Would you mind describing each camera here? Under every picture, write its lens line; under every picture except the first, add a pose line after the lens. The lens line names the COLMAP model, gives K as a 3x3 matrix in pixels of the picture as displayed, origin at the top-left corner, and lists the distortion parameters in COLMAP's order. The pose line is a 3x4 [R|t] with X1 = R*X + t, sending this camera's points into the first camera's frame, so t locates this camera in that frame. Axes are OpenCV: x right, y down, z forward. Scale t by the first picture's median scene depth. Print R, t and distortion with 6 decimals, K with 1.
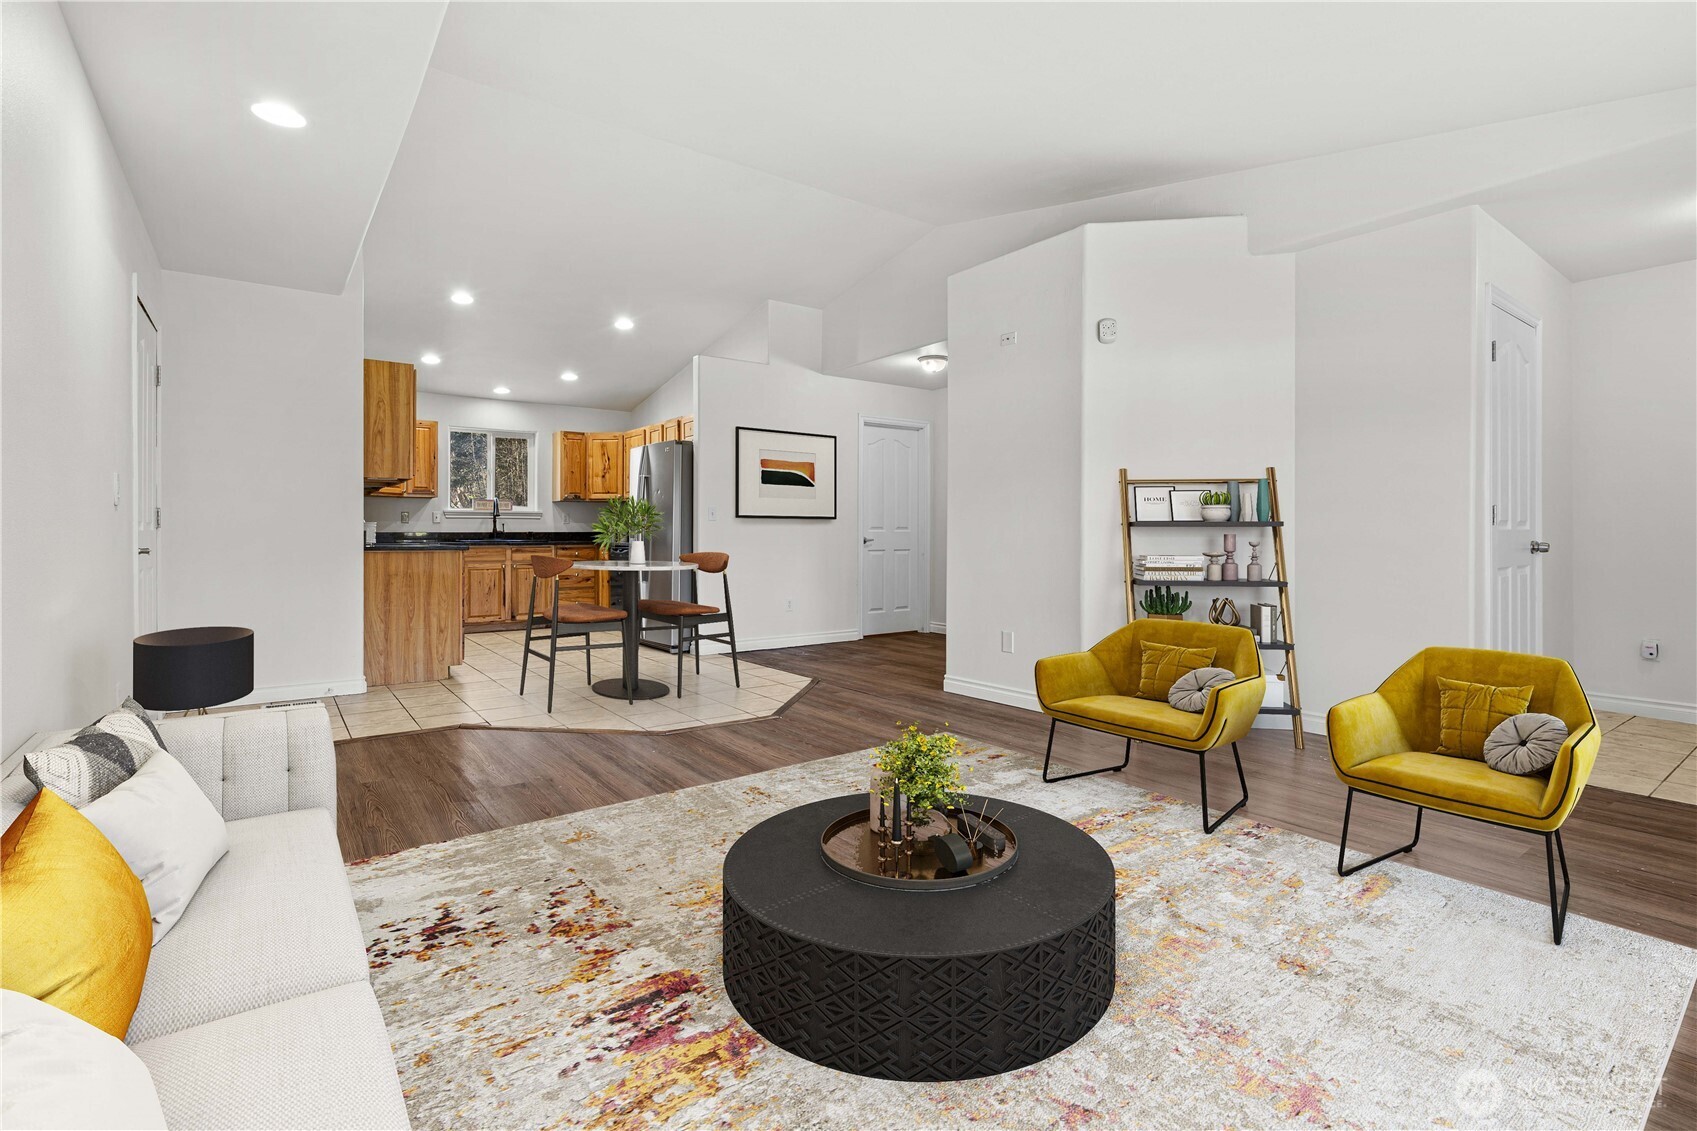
lens RADIAL K [[758.5, 0, 841.8], [0, 758.5, 561.5], [0, 0, 1]] dist [-0.002718, 0.000667]
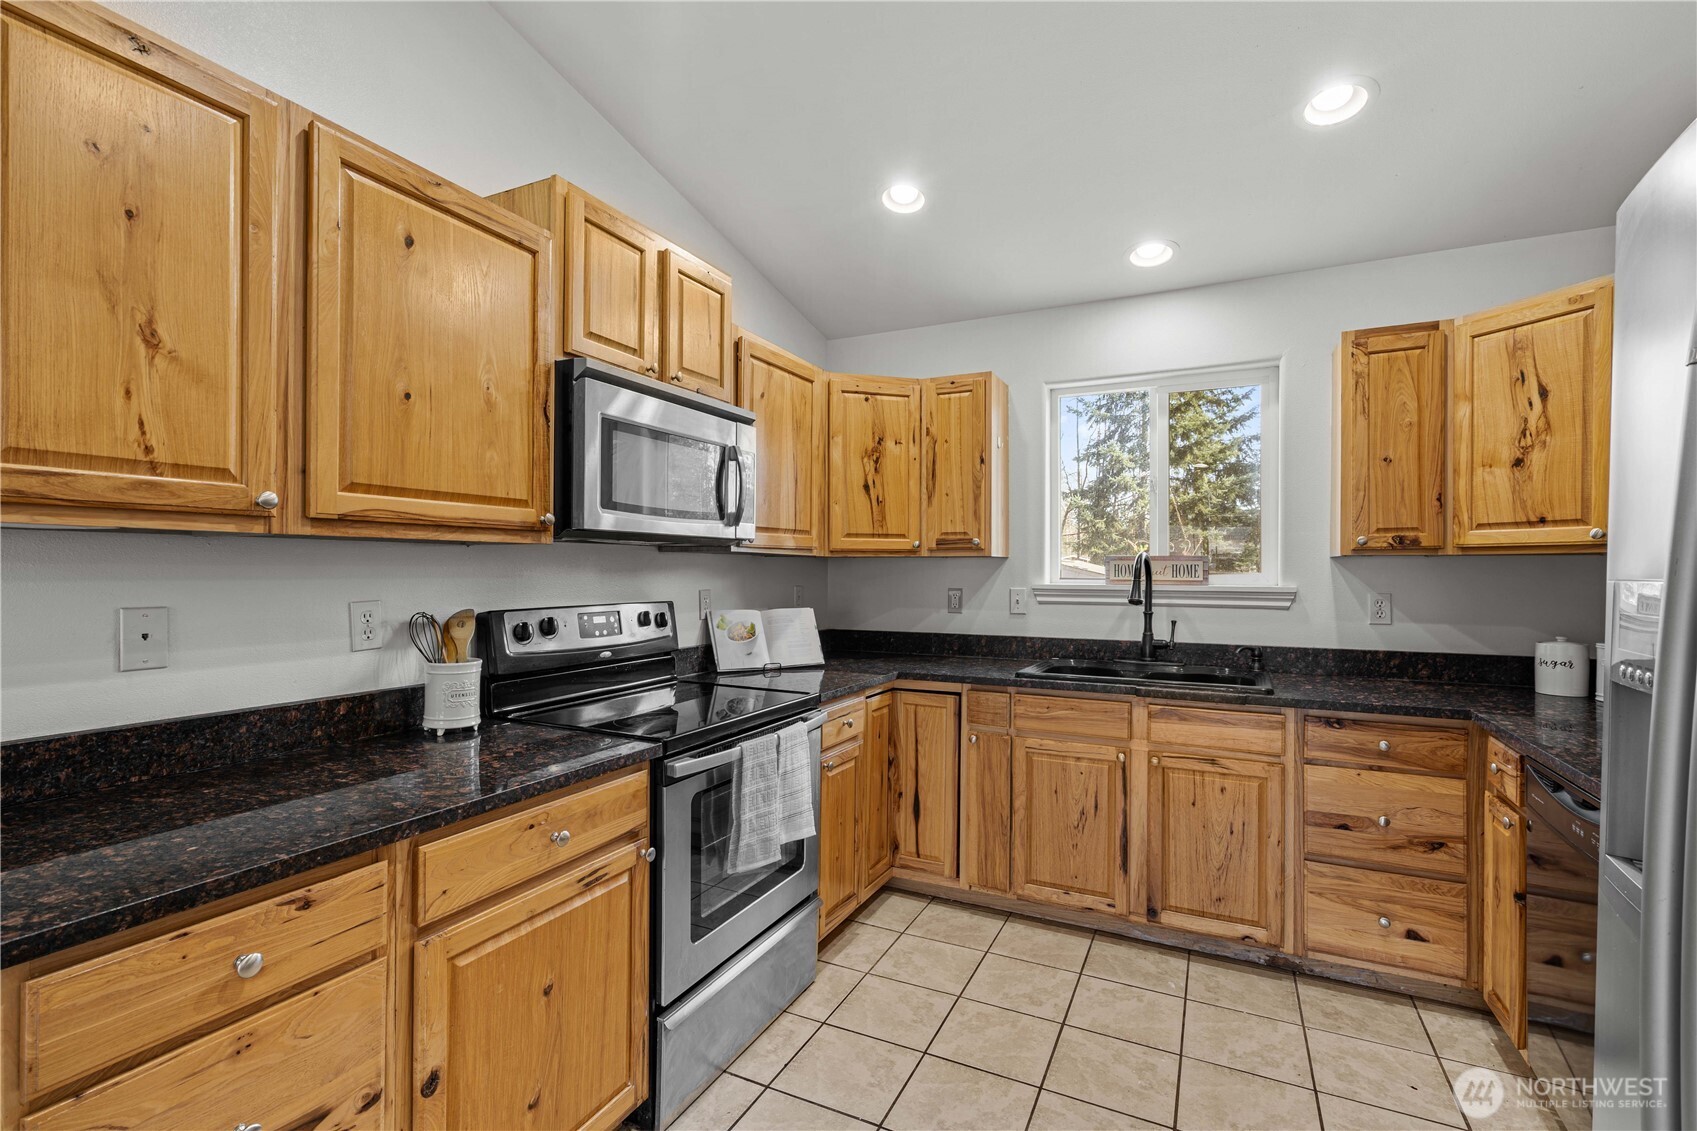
lens RADIAL K [[758.5, 0, 841.8], [0, 758.5, 561.5], [0, 0, 1]] dist [-0.002718, 0.000667]
pose [[0.449686, -0.006694, -0.893162, -0.176384], [-0.034857, 0.999079, -0.025038, -0.059726], [0.892506, 0.042392, 0.449038, 0.646258]]
